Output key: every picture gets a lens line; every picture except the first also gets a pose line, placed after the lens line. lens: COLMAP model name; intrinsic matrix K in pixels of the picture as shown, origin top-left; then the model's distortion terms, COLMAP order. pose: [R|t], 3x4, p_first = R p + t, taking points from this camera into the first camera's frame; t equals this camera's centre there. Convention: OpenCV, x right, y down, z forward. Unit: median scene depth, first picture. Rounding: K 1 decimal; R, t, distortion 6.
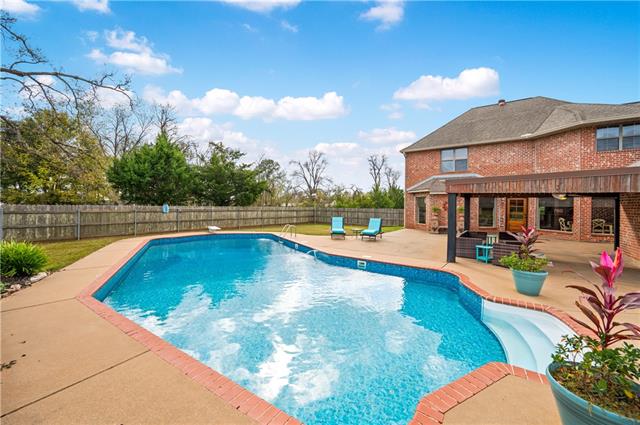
lens RADIAL K [[256.1, 0, 320.2], [0, 256.1, 204.0], [0, 0, 1]] dist [-0.000614, -0.000059]
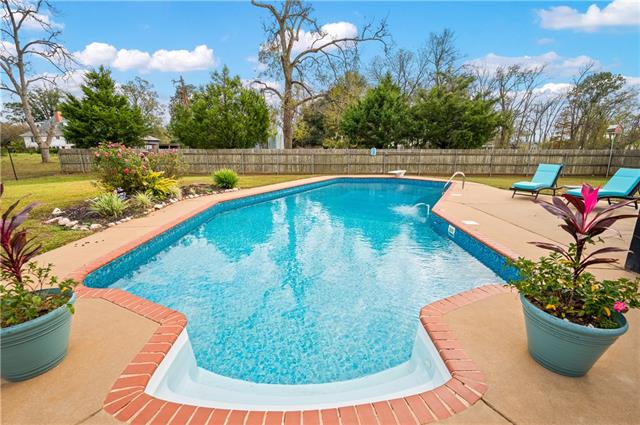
lens RADIAL K [[285.6, 0, 320.0], [0, 285.6, 212.5], [0, 0, 1]] dist [-0.000557, -0.000148]
pose [[0.552790, 0.166671, -0.816483, 0.222673], [0.013807, 0.977828, 0.208955, 0.010687], [0.833206, -0.126782, 0.538232, 0.109709]]
